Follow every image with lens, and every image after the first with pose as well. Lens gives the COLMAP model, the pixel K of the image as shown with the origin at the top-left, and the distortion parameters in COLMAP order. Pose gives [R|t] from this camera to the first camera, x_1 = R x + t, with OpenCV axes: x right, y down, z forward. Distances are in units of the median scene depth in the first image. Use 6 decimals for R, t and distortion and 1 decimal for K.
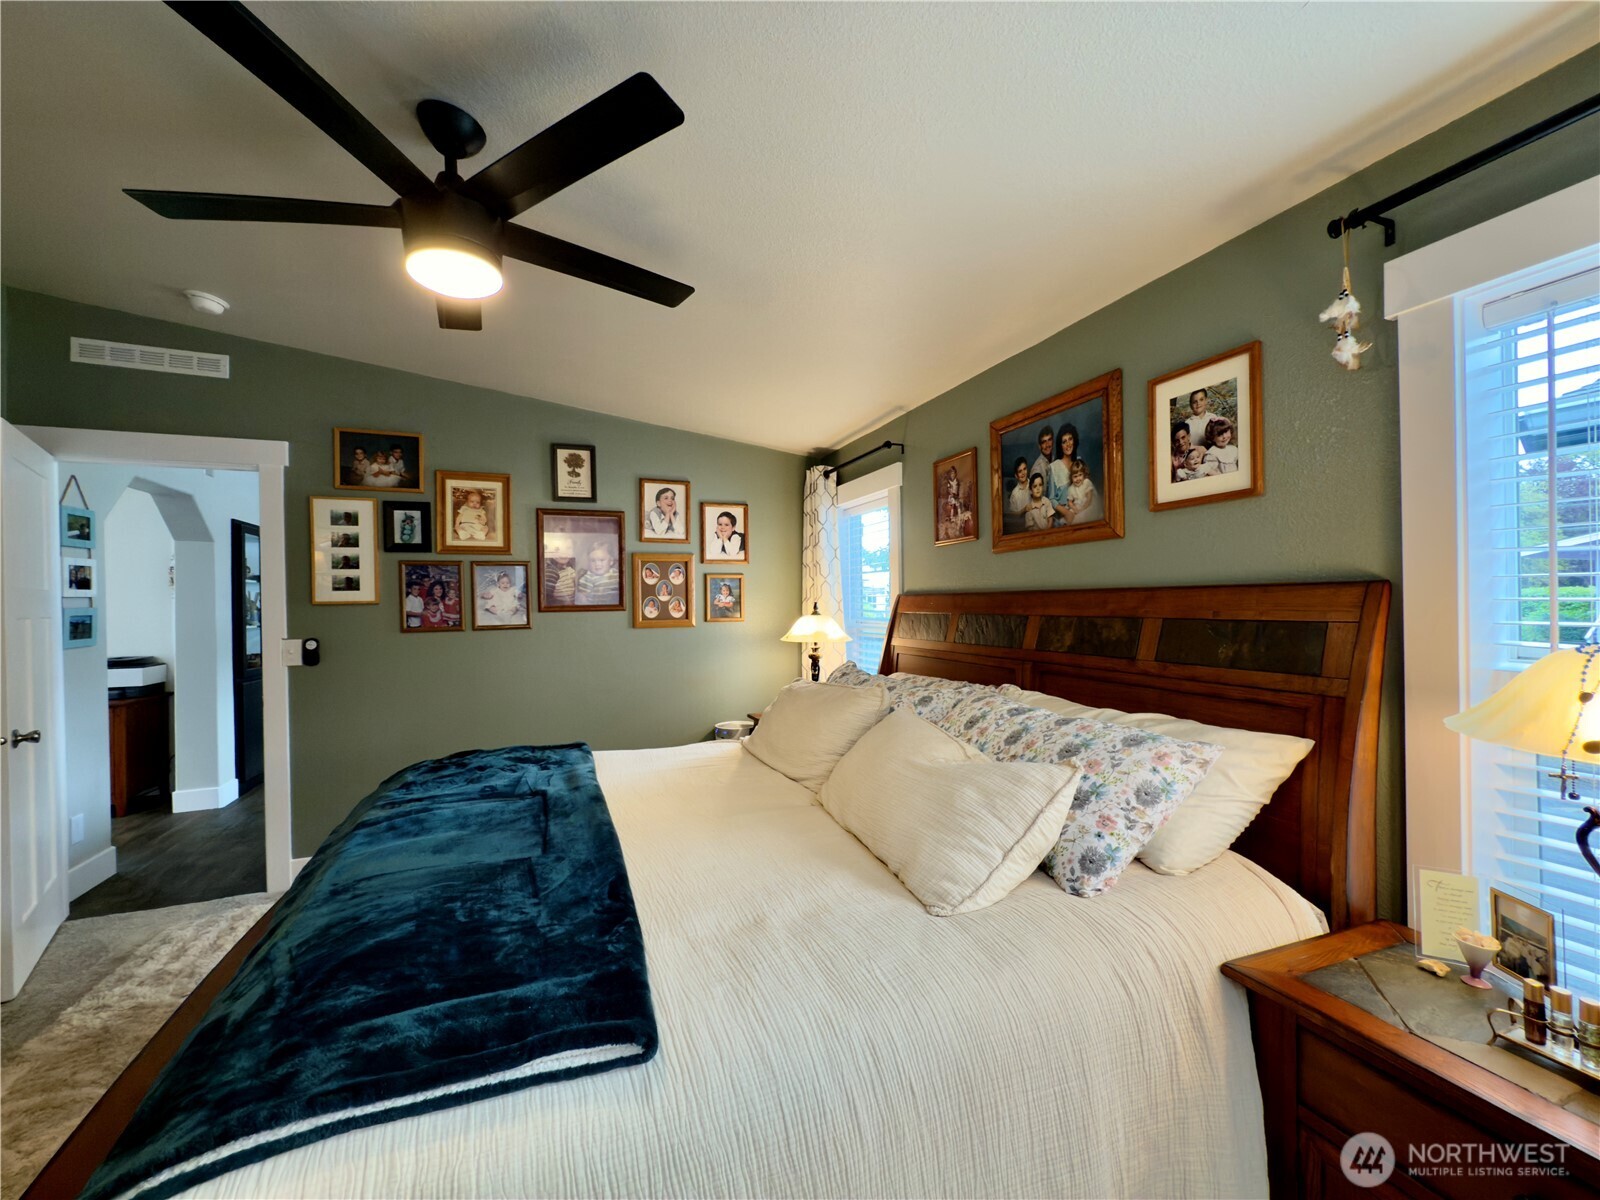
lens RADIAL K [[635.2, 0, 800.1], [0, 635.2, 602.6], [0, 0, 1]] dist [0.001481, 0.000109]
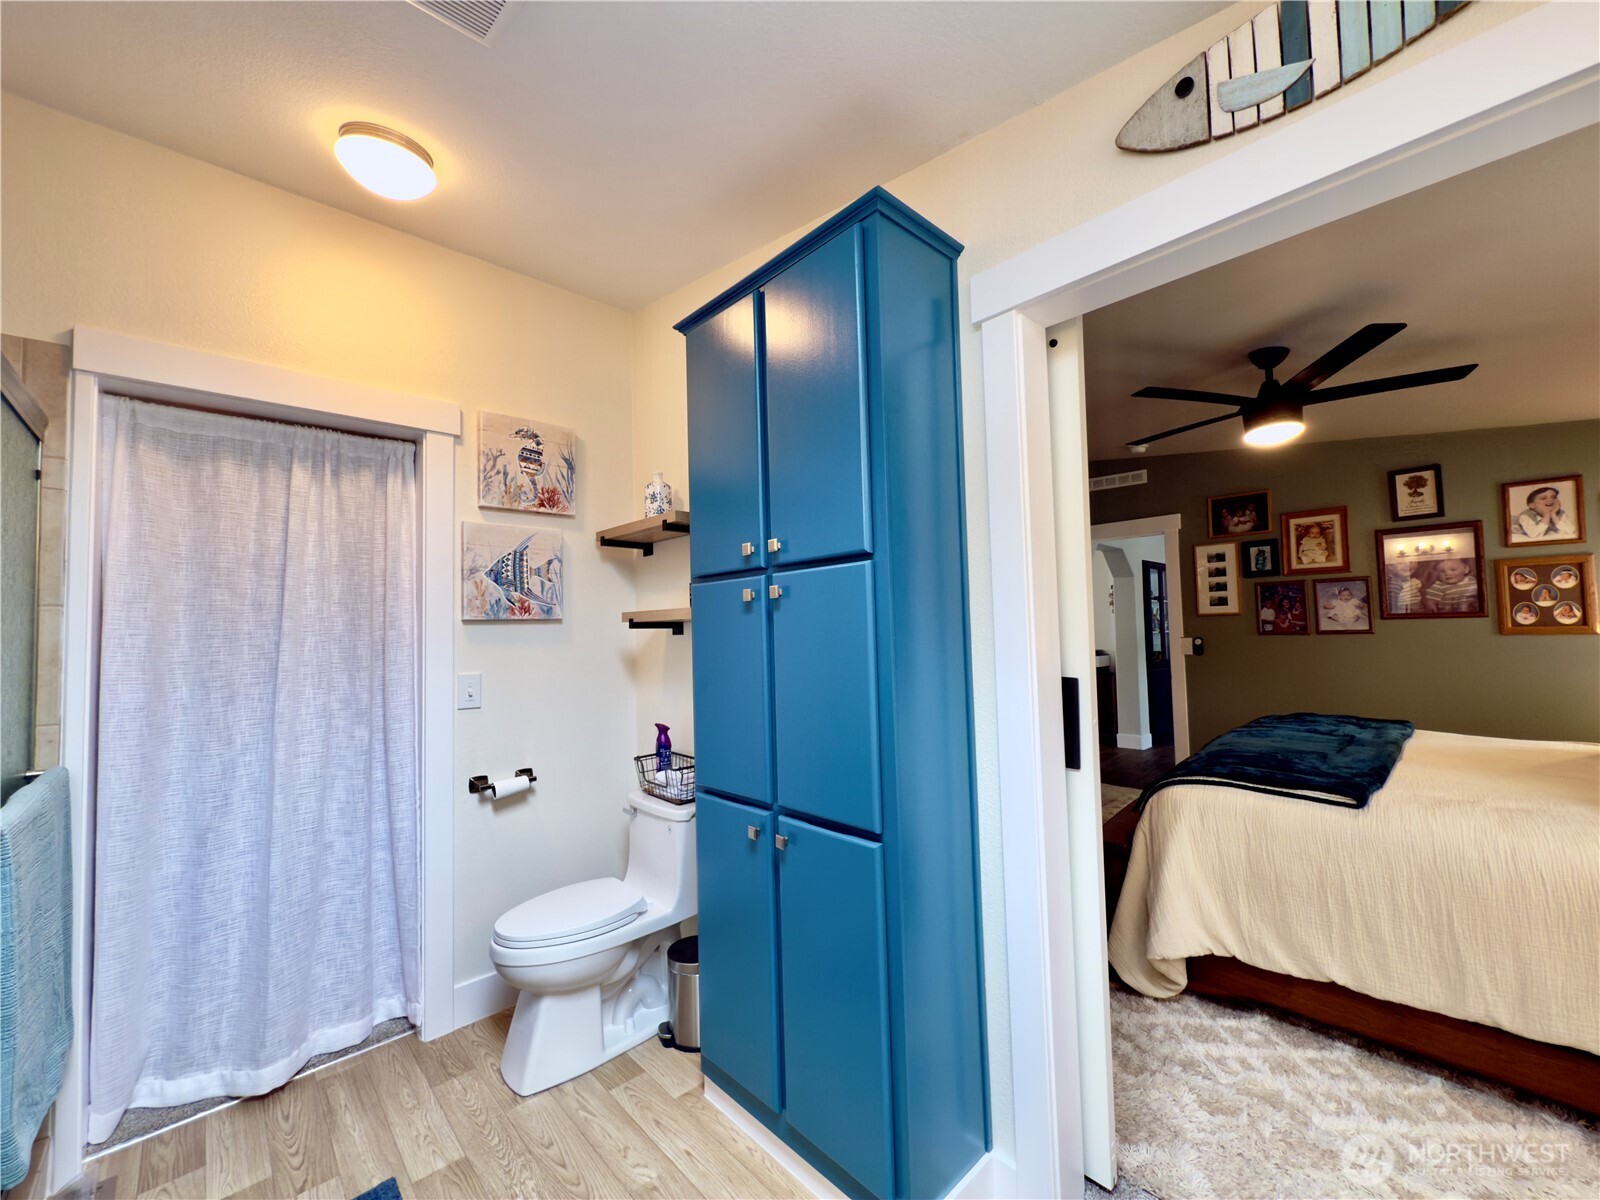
lens RADIAL K [[635.2, 0, 800.1], [0, 635.2, 602.6], [0, 0, 1]] dist [0.001481, 0.000109]
pose [[0.364207, -0.033941, -0.930699, 0.292975], [0.017610, 0.999408, -0.029555, 0.000192], [0.931152, -0.005626, 0.364589, -0.425395]]
